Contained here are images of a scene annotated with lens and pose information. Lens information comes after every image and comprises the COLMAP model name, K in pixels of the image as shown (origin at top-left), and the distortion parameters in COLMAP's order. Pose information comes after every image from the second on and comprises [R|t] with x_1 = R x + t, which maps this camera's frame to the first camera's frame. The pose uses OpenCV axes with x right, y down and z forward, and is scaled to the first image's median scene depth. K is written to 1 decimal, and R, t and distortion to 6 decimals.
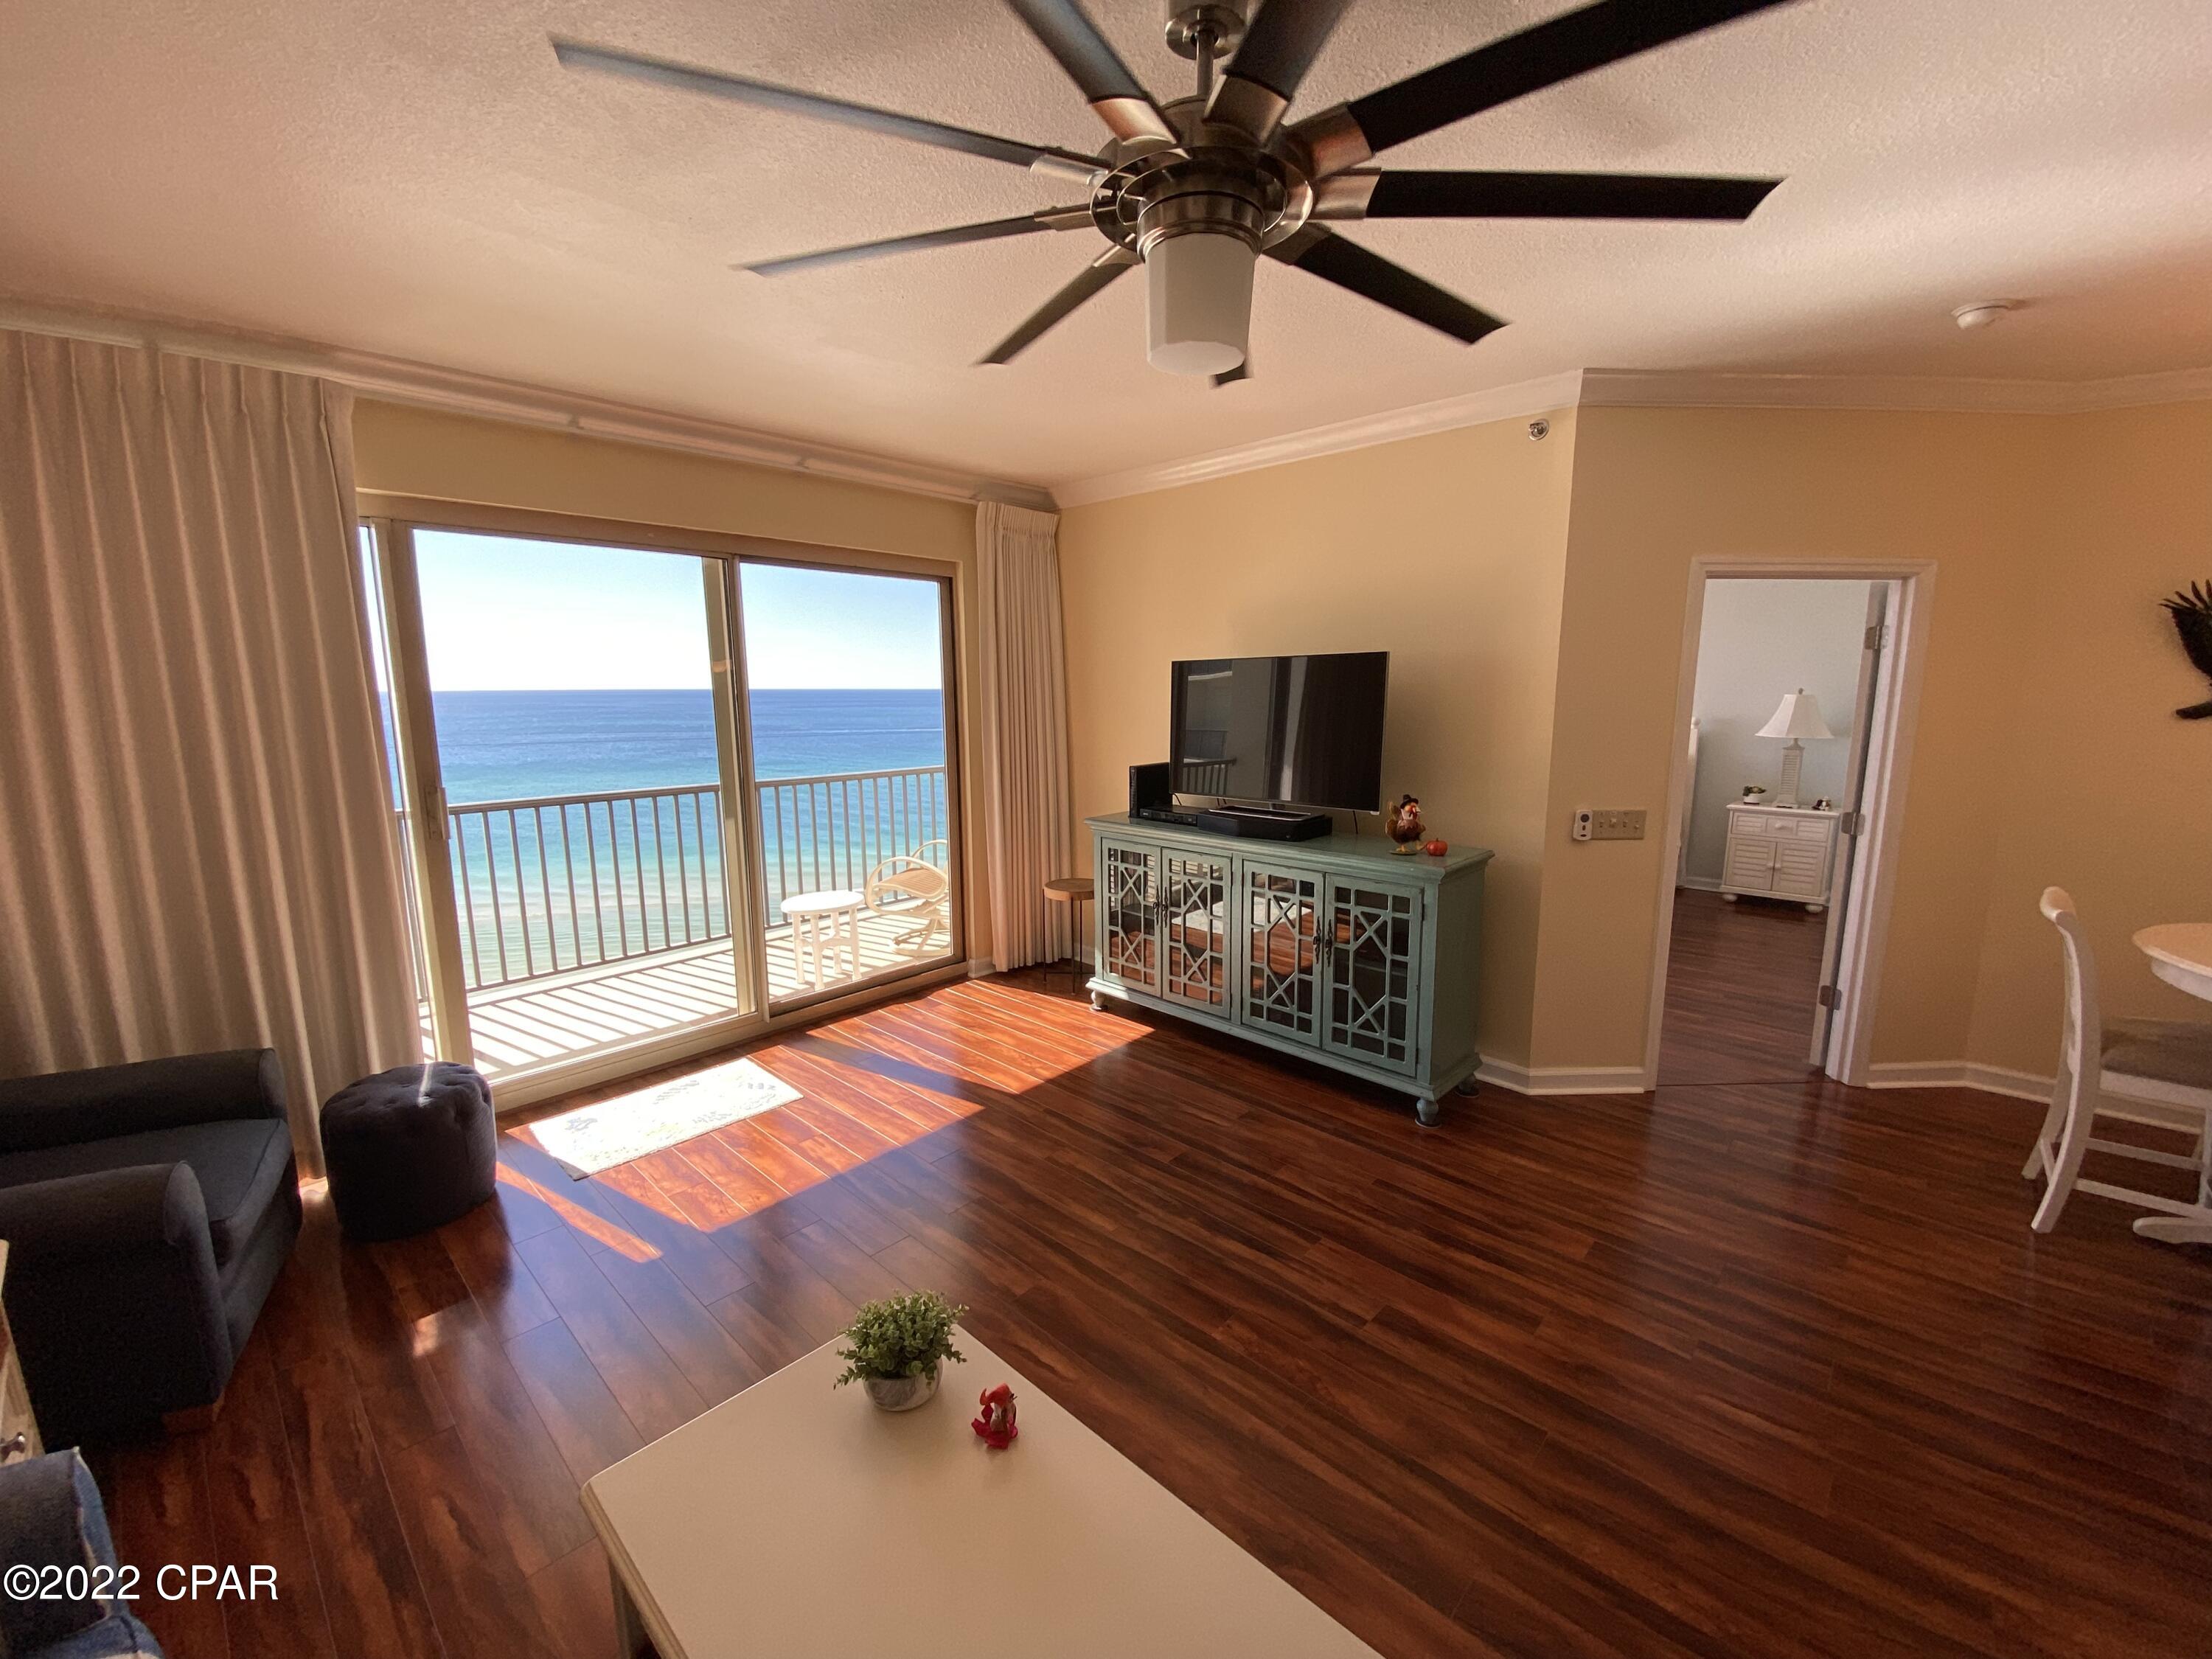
lens RADIAL K [[889.6, 0, 1120.2], [0, 889.6, 835.7], [0, 0, 1]] dist [0.001093, -0.013365]
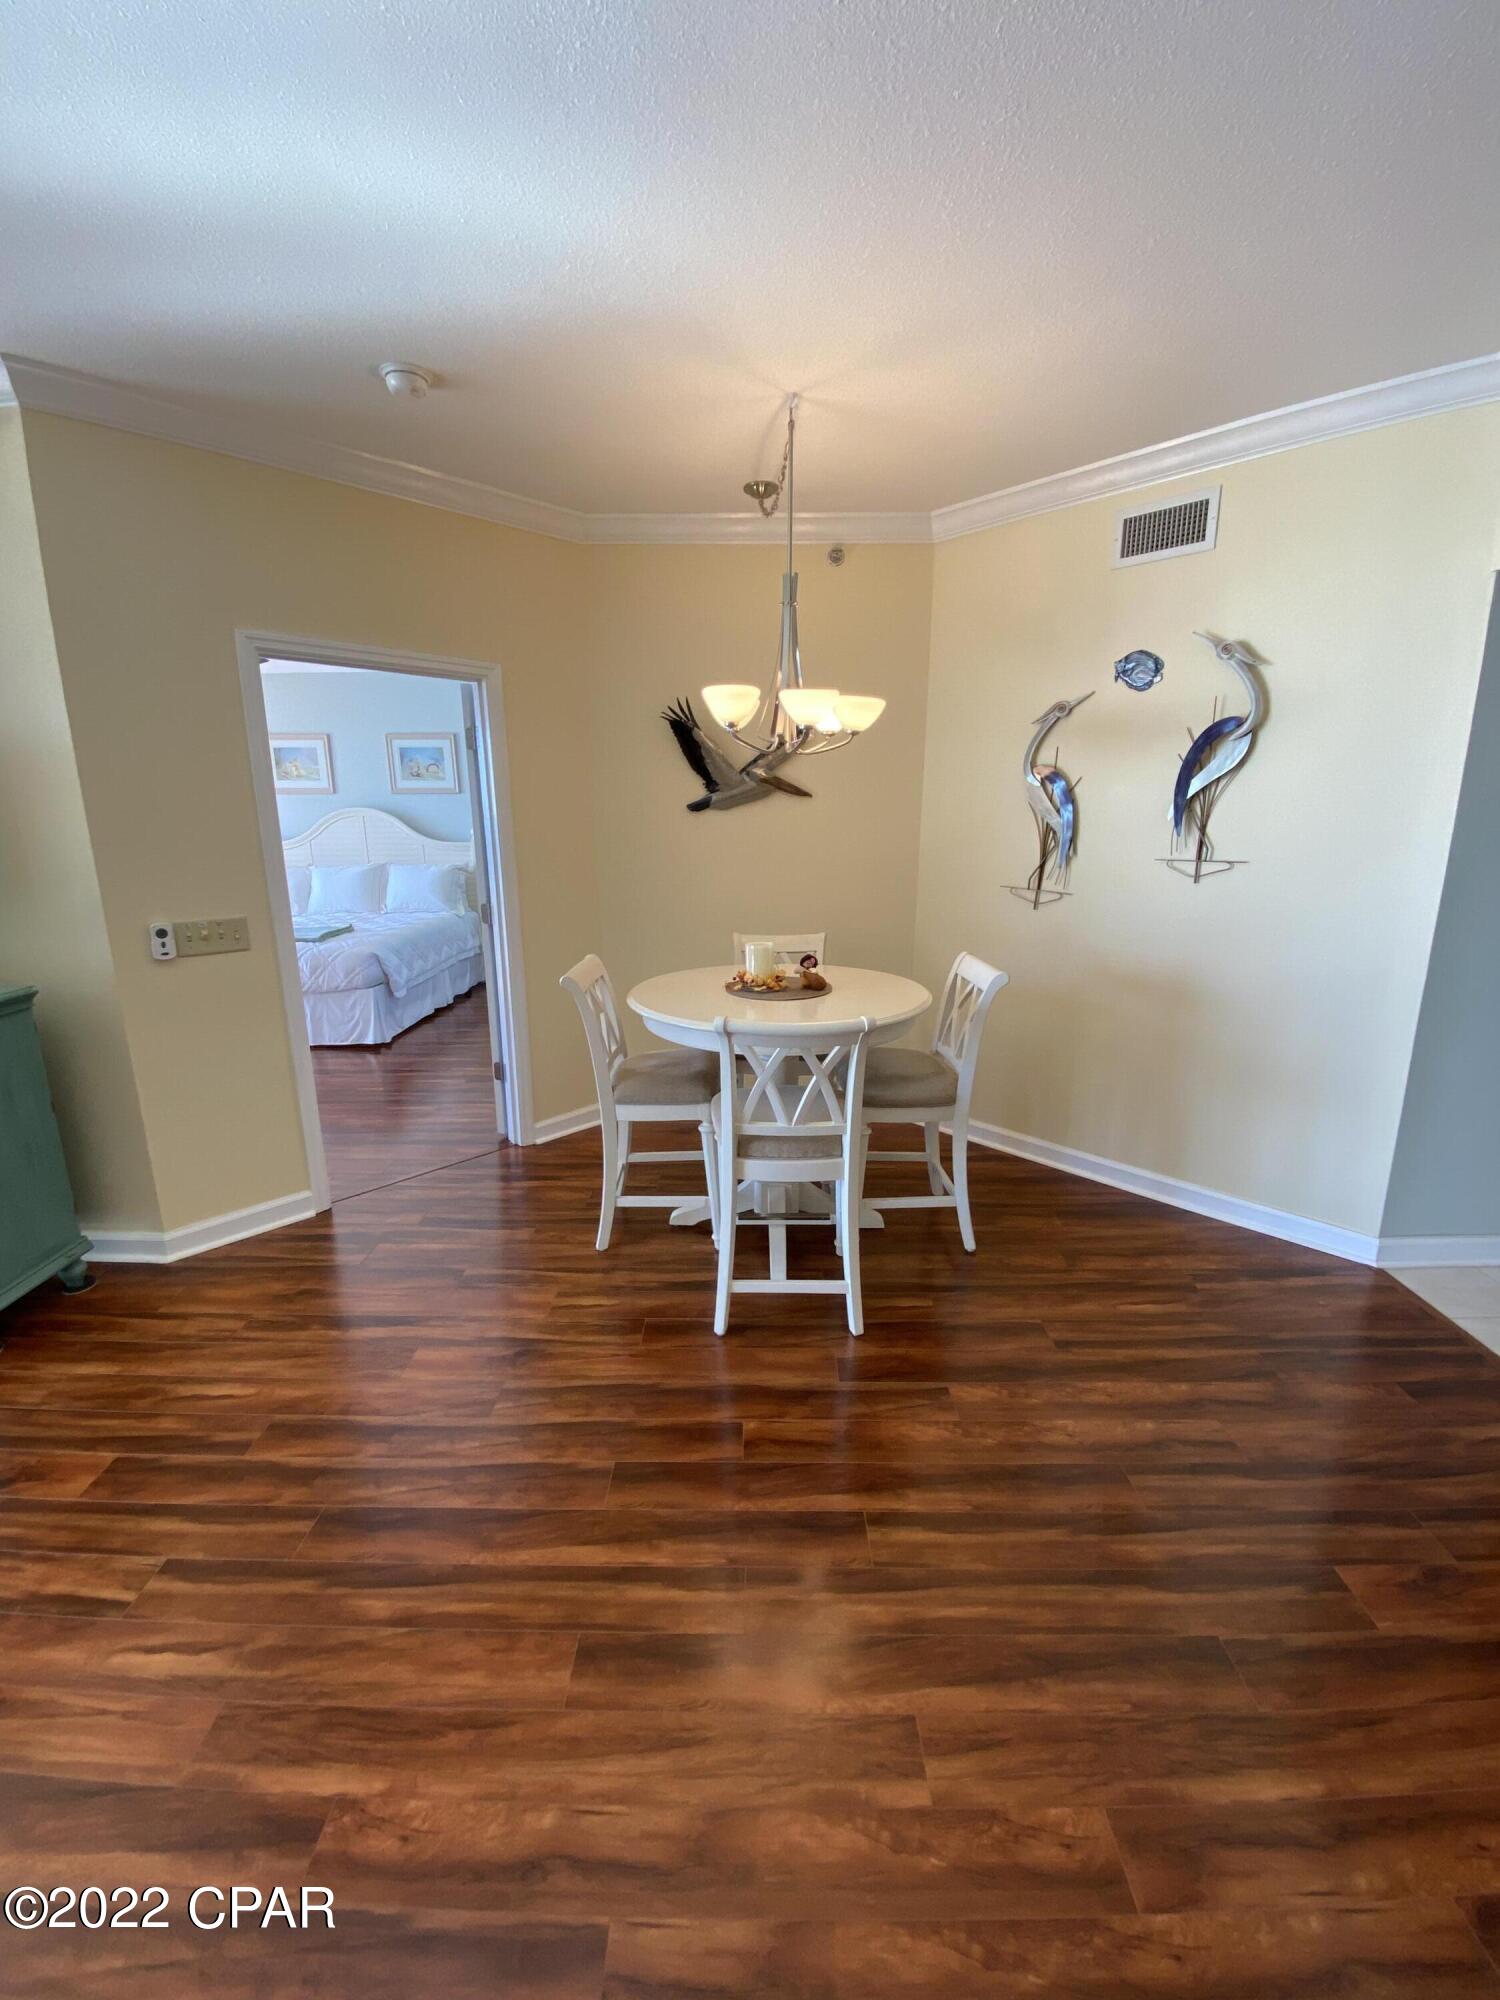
lens RADIAL K [[804.3, 0, 750.0], [0, 804.3, 1000.0], [0, 0, 1]] dist [0.001093, -0.013365]
pose [[0.726996, -0.155736, 0.668748, 0.400349], [0.113504, 0.987797, 0.106645, 0.024548], [-0.677196, -0.001625, 0.735801, 0.056290]]
